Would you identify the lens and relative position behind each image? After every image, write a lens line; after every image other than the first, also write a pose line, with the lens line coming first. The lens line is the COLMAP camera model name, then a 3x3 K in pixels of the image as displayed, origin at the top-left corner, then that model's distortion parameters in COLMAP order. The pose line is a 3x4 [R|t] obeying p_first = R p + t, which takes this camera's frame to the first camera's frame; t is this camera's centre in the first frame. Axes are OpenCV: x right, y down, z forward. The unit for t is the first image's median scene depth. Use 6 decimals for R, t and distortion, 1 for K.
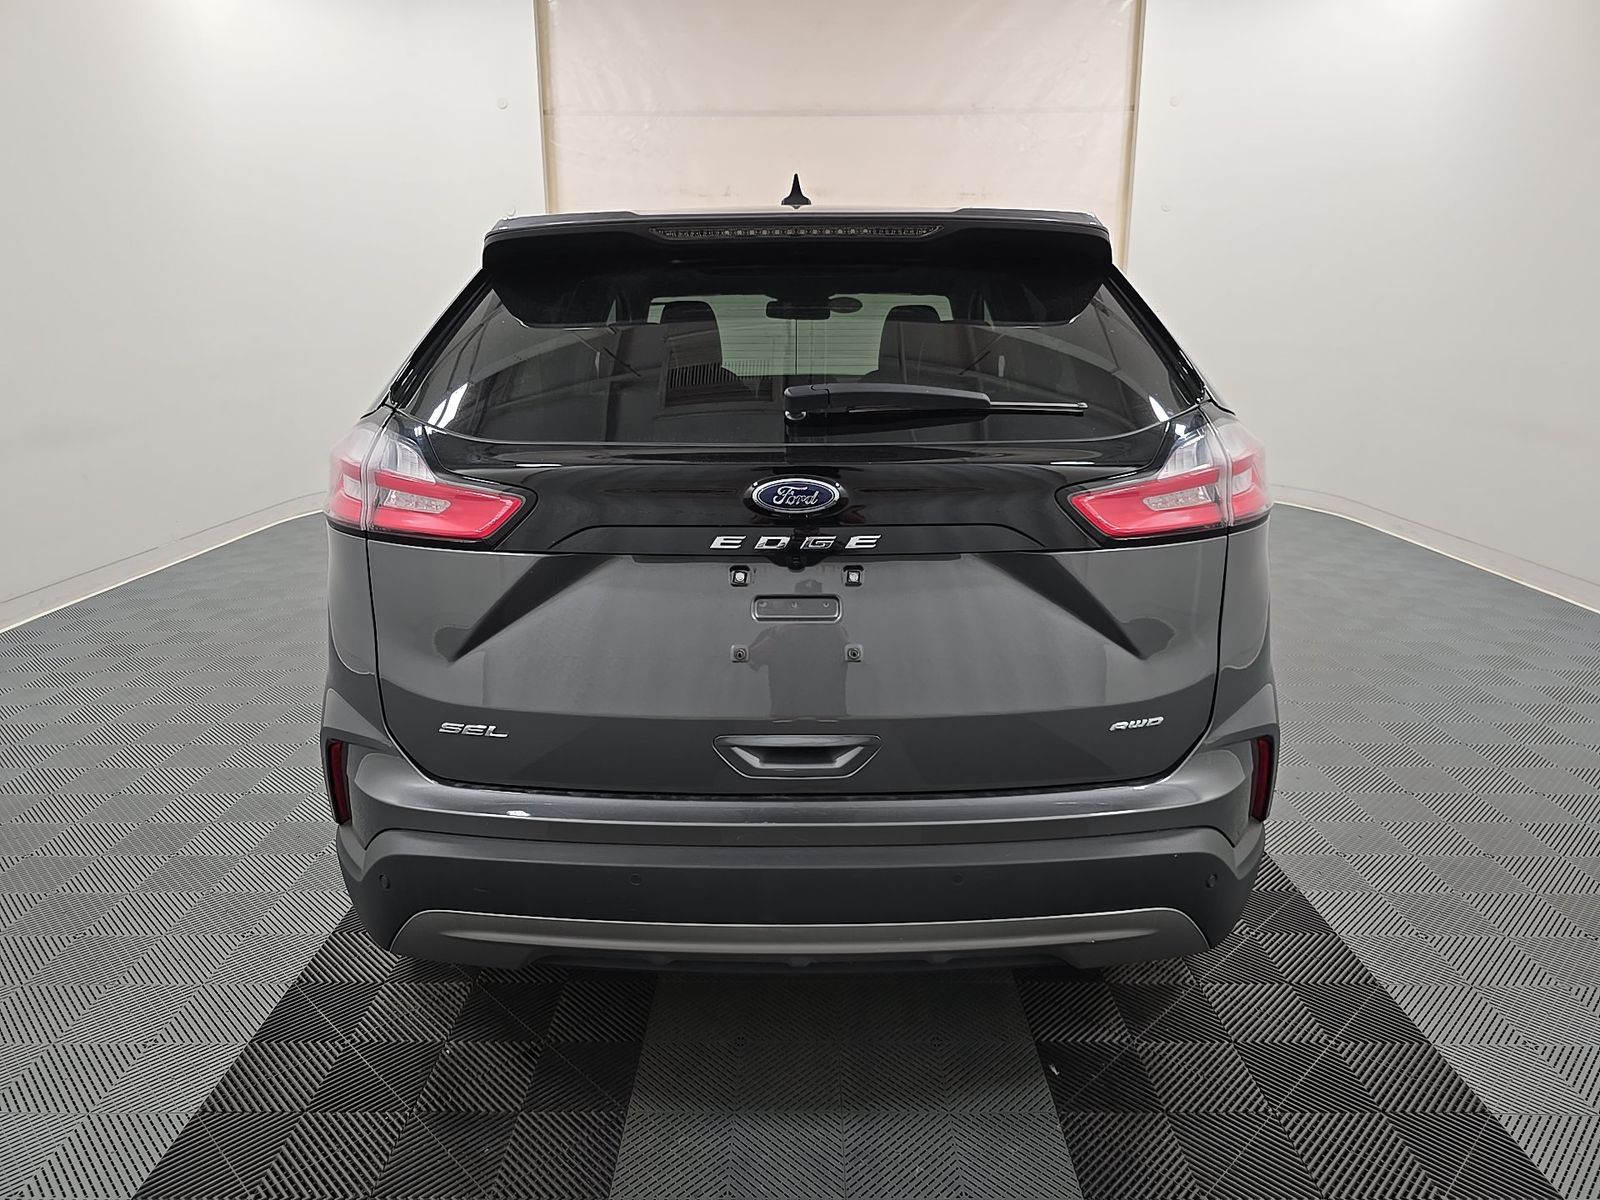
lens RADIAL K [[1077.4, 0, 811.4], [0, 1077.4, 595.6], [0, 0, 1]] dist [0.053275, -0.000672]
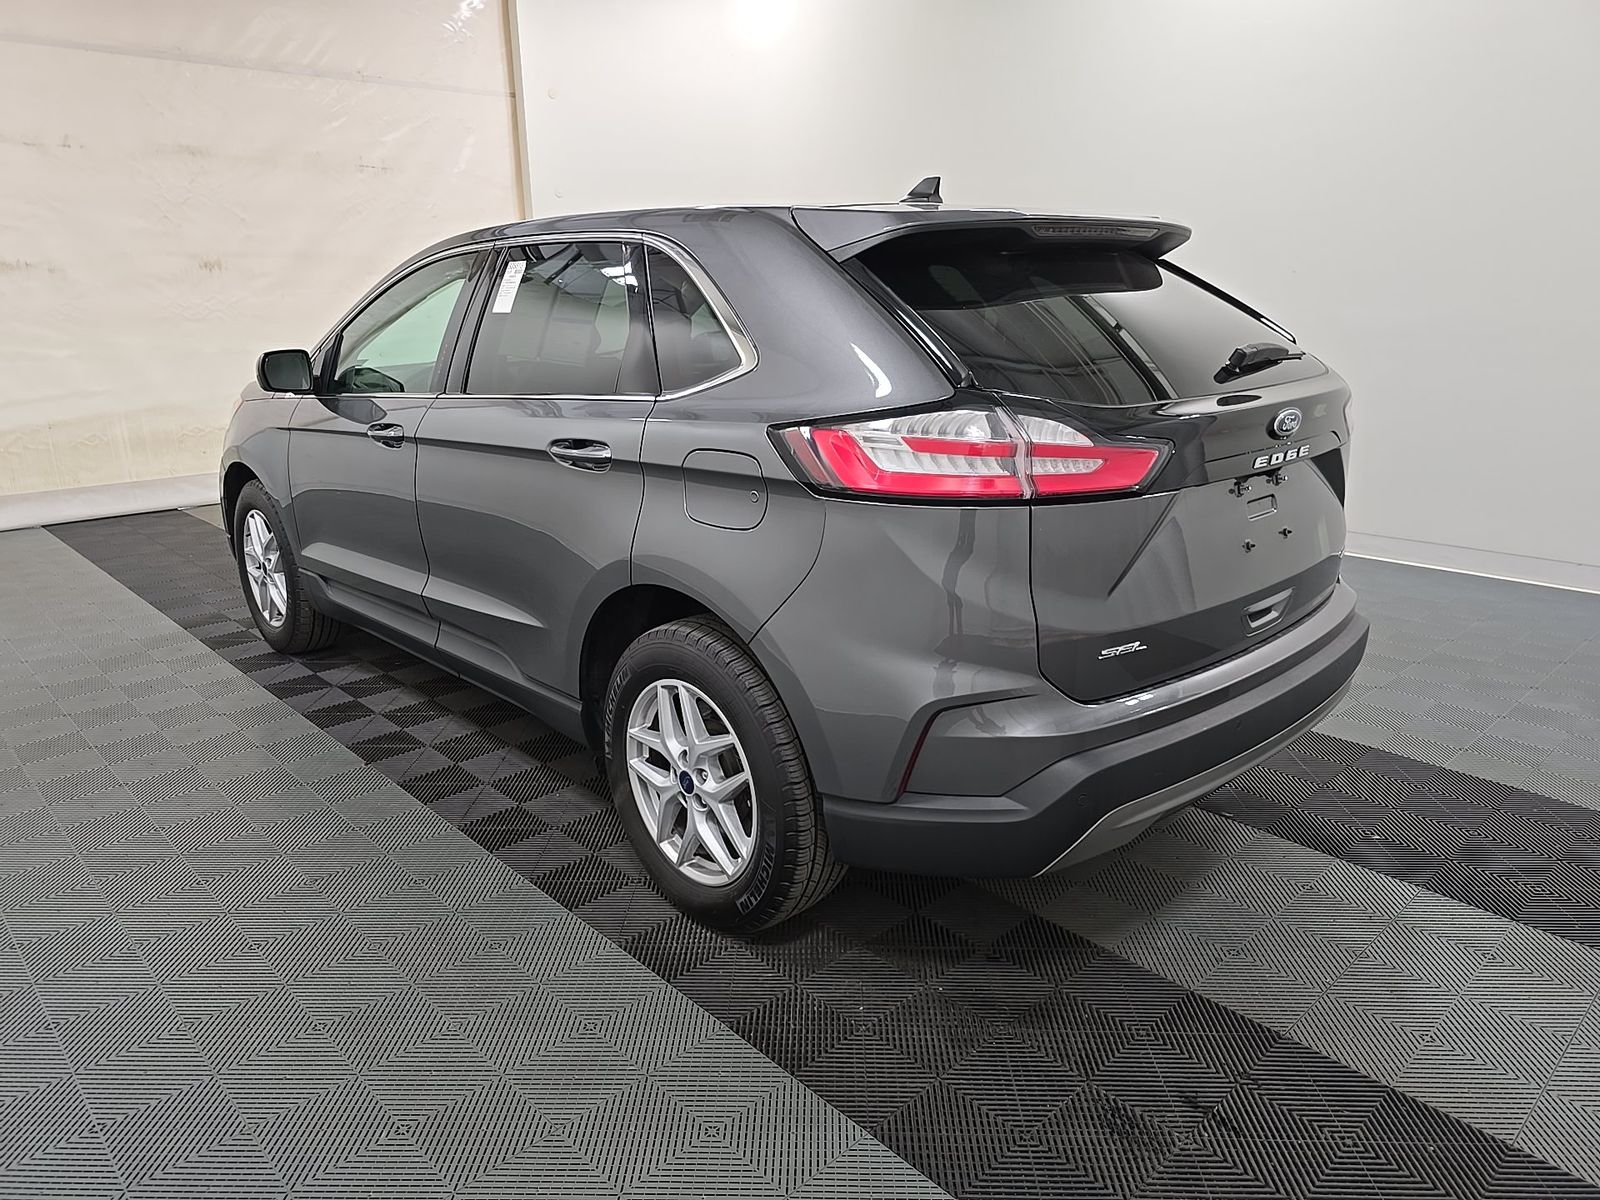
lens RADIAL K [[1077.4, 0, 811.4], [0, 1077.4, 595.6], [0, 0, 1]] dist [0.053275, -0.000672]
pose [[0.717513, -0.192612, 0.669384, -1.054586], [0.181011, 0.979551, 0.087835, -0.079231], [-0.672614, 0.058143, 0.737706, 0.270871]]
